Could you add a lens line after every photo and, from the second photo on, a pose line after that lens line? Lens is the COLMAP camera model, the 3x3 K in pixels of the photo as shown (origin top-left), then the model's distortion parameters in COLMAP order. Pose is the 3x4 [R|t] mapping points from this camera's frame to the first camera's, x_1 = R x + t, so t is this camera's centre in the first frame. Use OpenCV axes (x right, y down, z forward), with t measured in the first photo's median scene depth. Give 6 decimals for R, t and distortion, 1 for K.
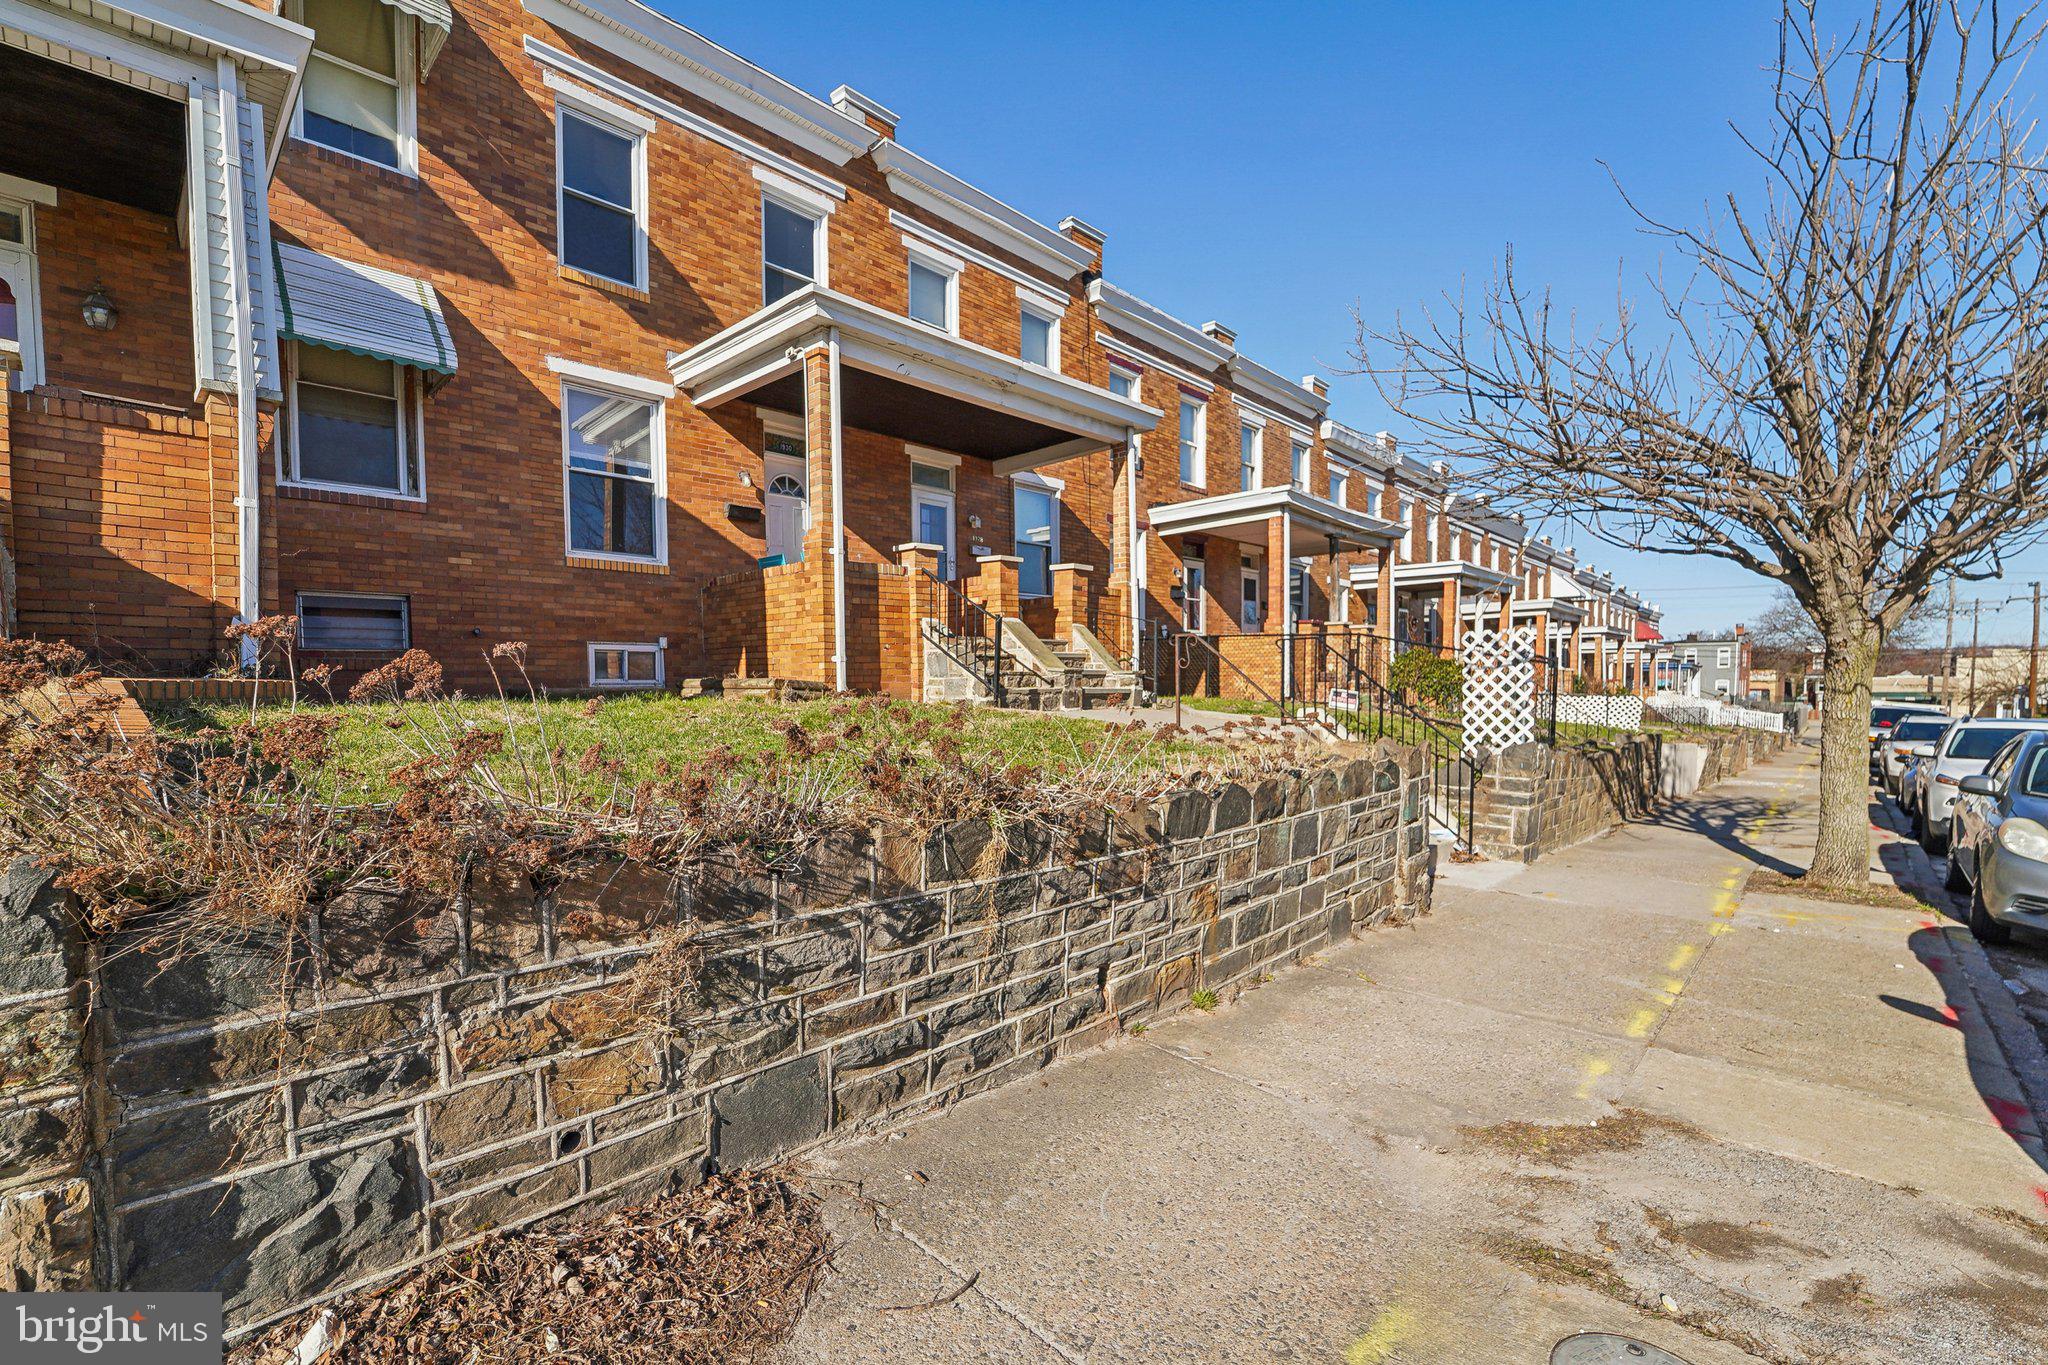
lens RADIAL K [[871.0, 0, 1009.5], [0, 871.0, 725.6], [0, 0, 1]] dist [-0.019906, 0.000364]
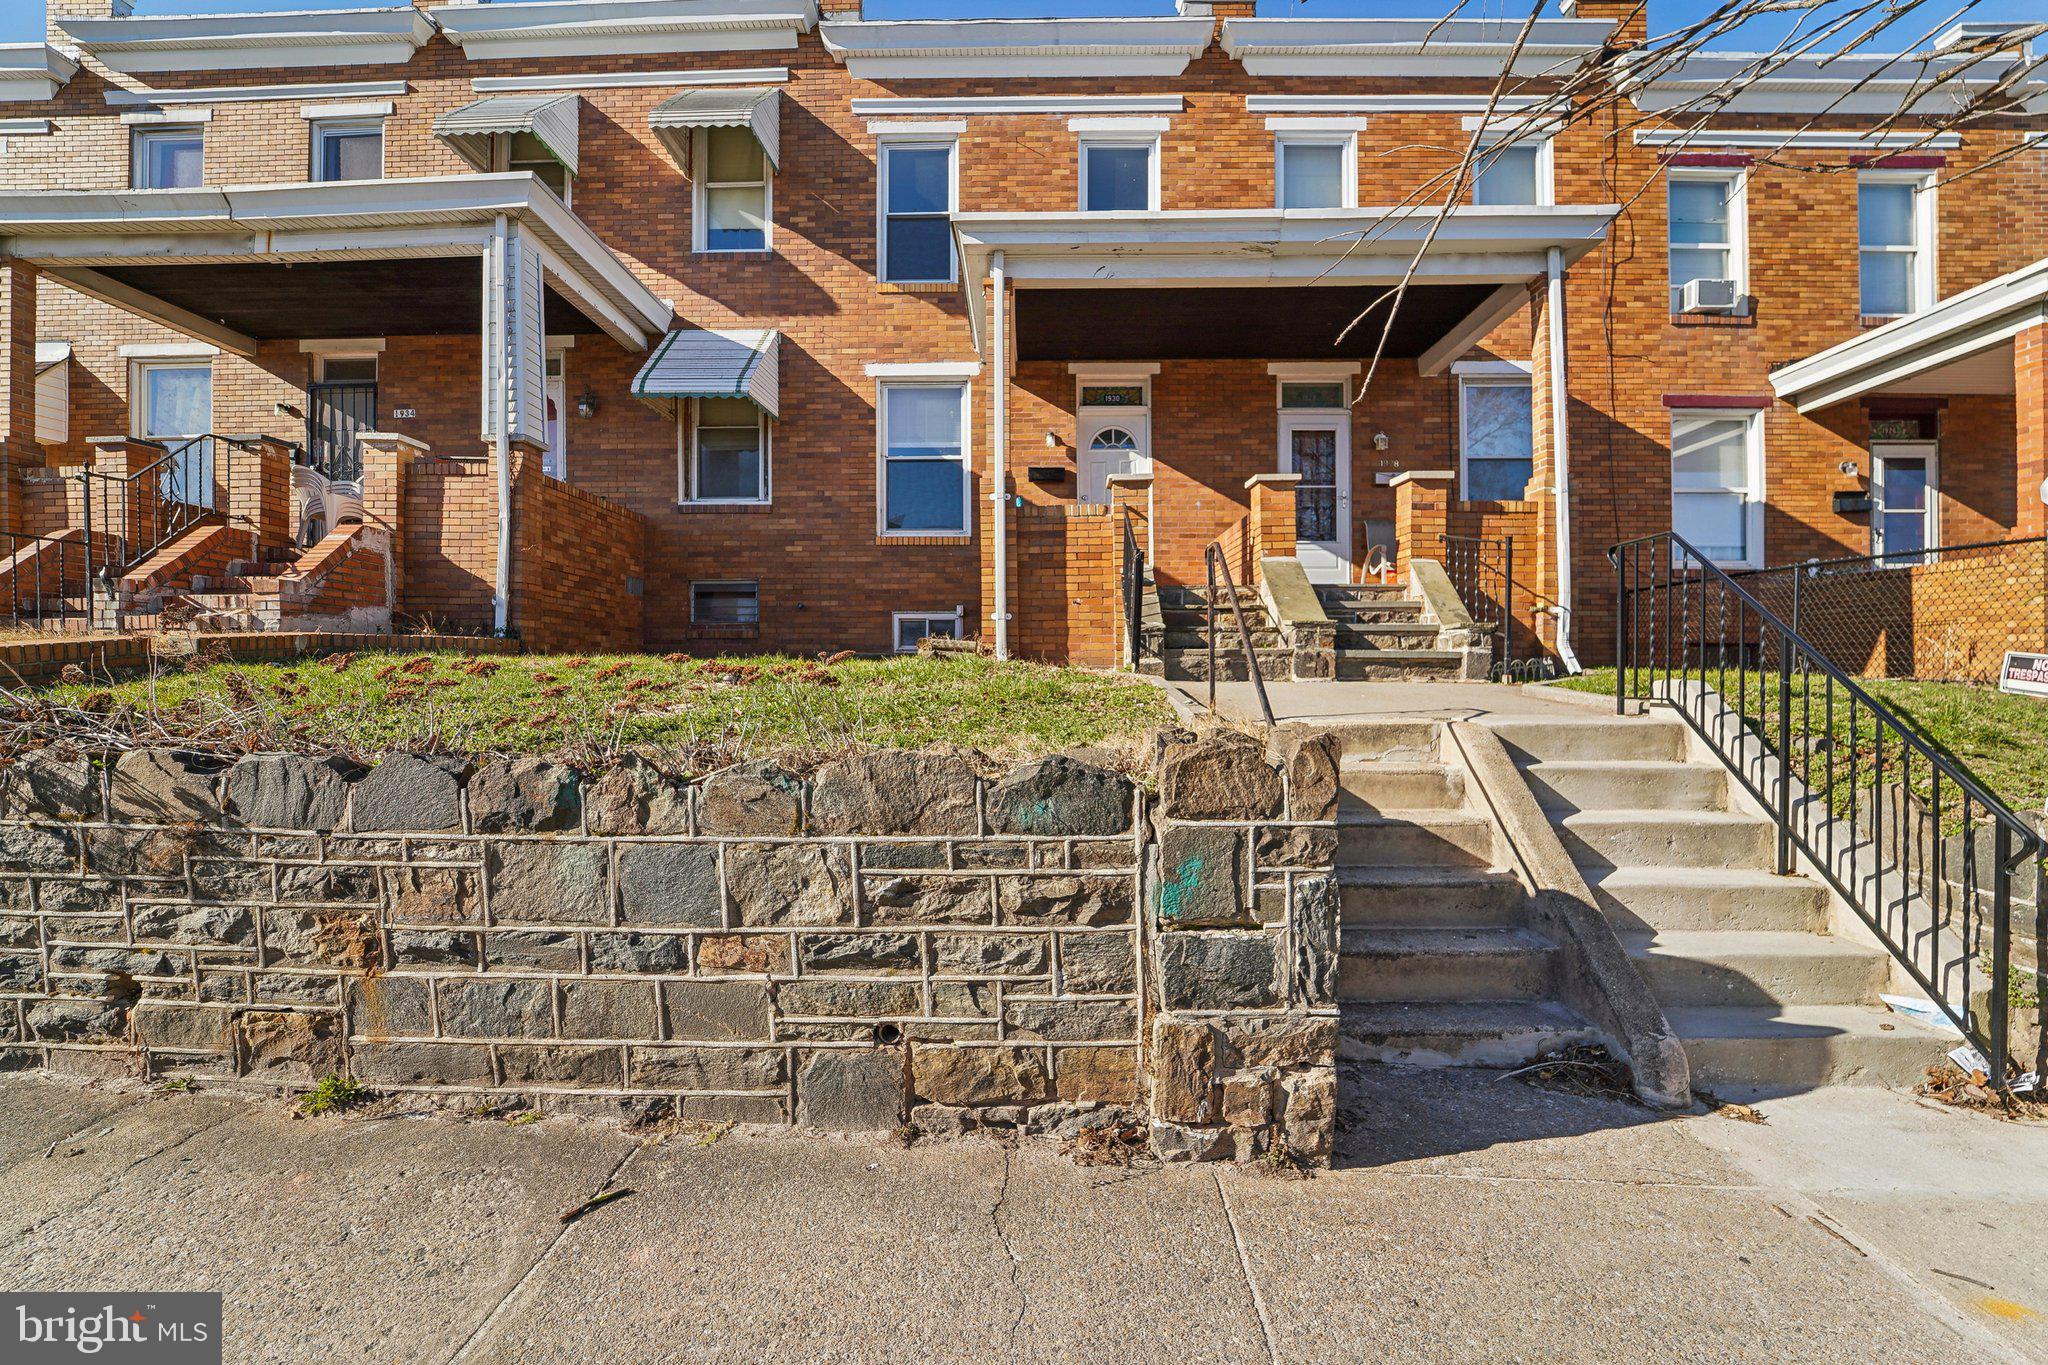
lens RADIAL K [[846.3, 0, 1031.5], [0, 846.3, 675.9], [0, 0, 1]] dist [-0.021027, 0.000255]
pose [[0.682324, 0.010151, -0.730980, 0.410553], [-0.040869, 0.998870, -0.024277, 0.003639], [0.729907, 0.046439, 0.681967, 0.388495]]
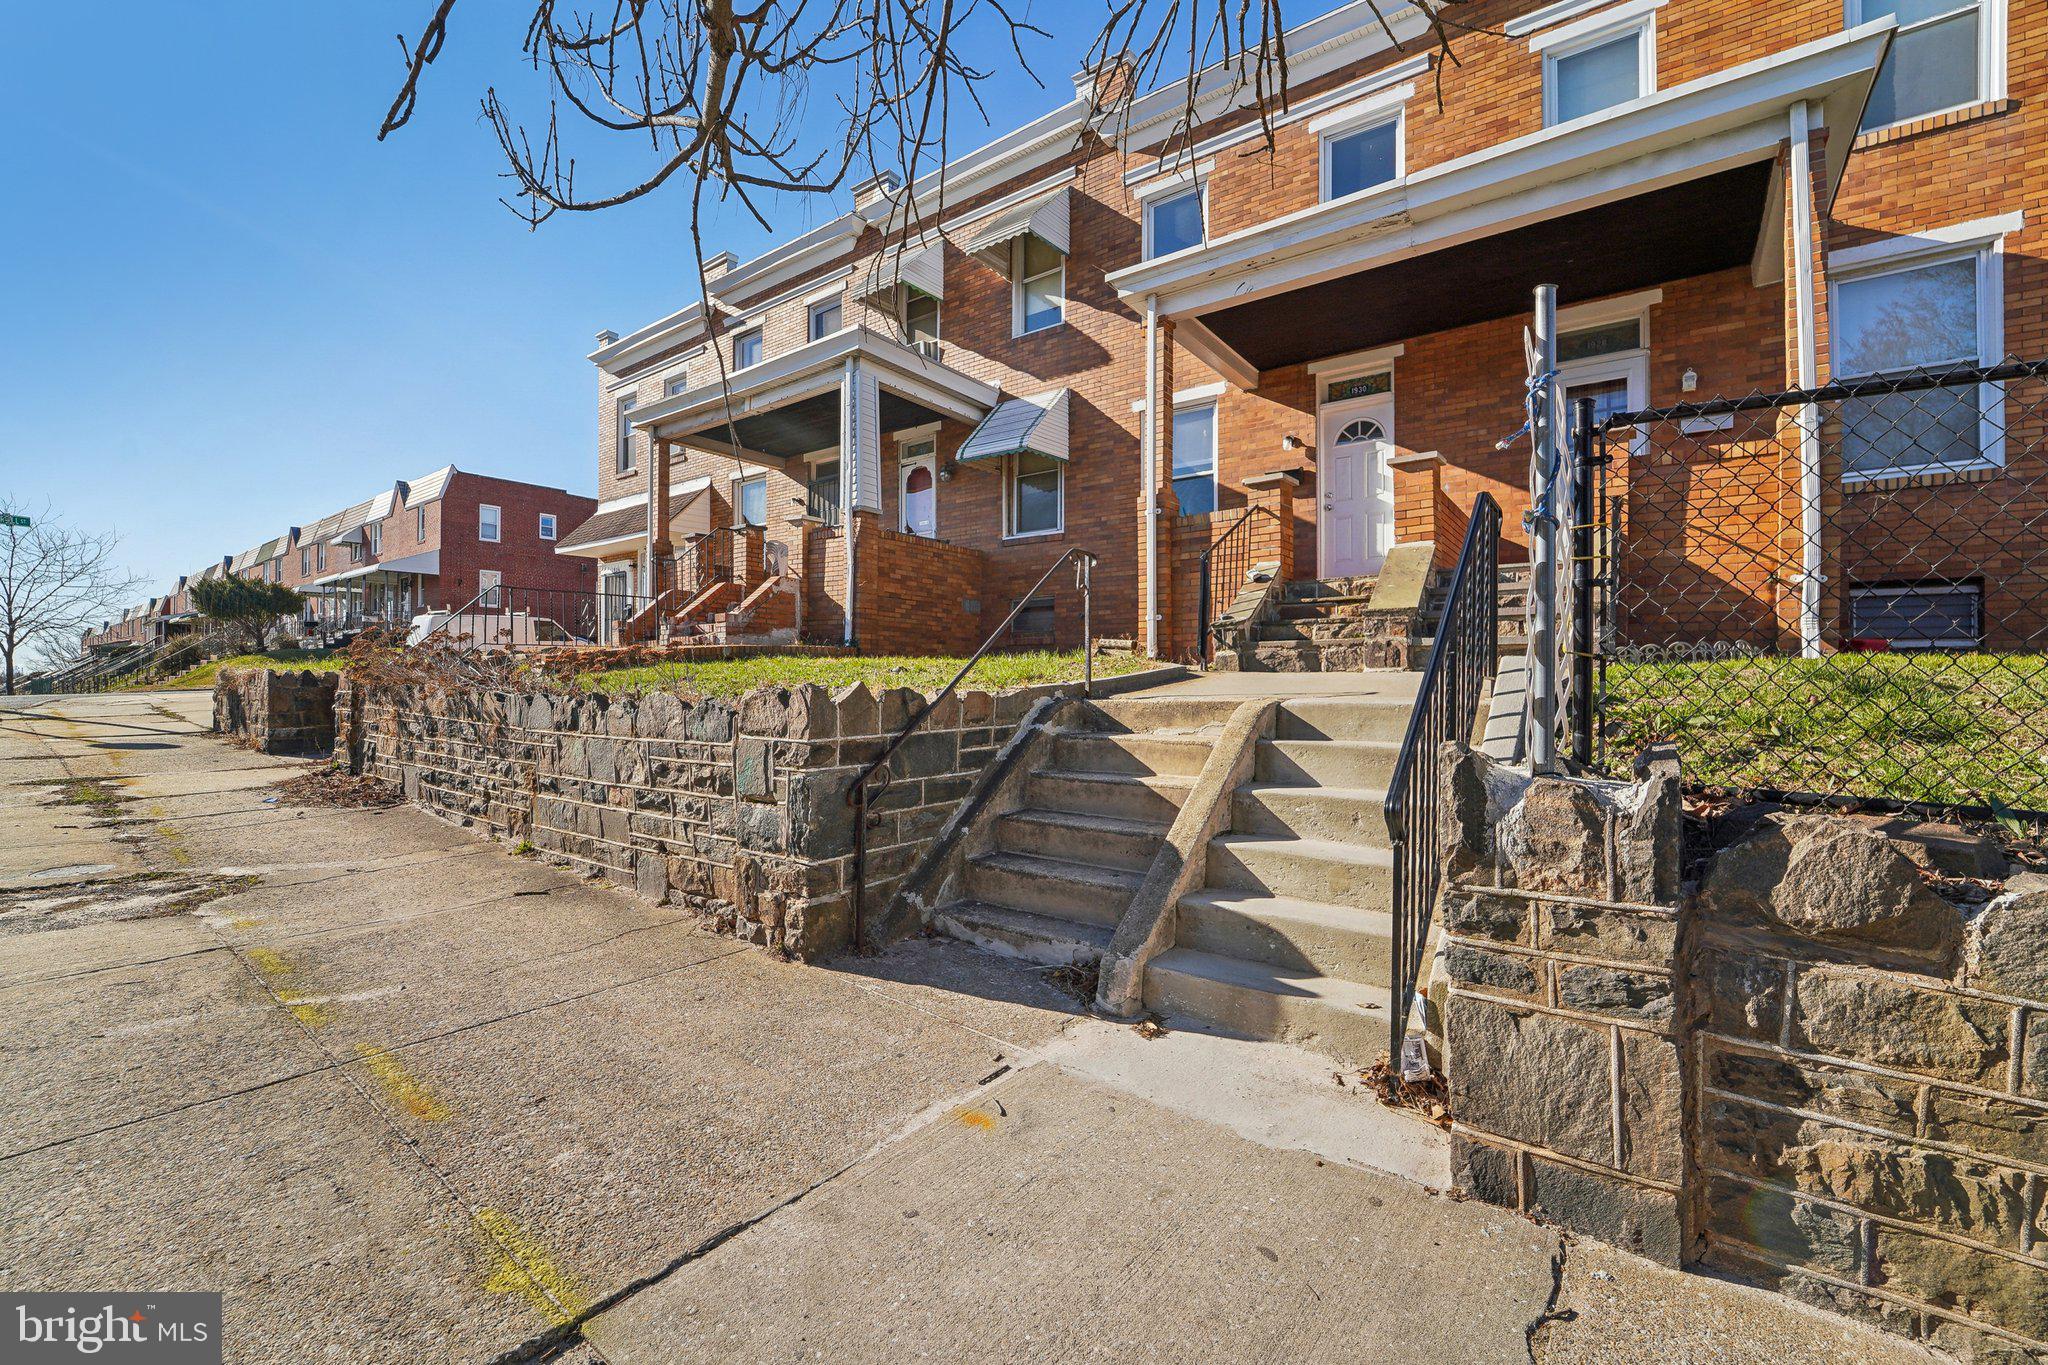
lens RADIAL K [[846.3, 0, 1039.3], [0, 846.3, 683.5], [0, 0, 1]] dist [-0.021027, 0.000255]
pose [[0.134874, 0.008534, -0.990826, 0.675271], [-0.052086, 0.998641, 0.001511, 0.004489], [0.989493, 0.051405, 0.135135, 0.661910]]
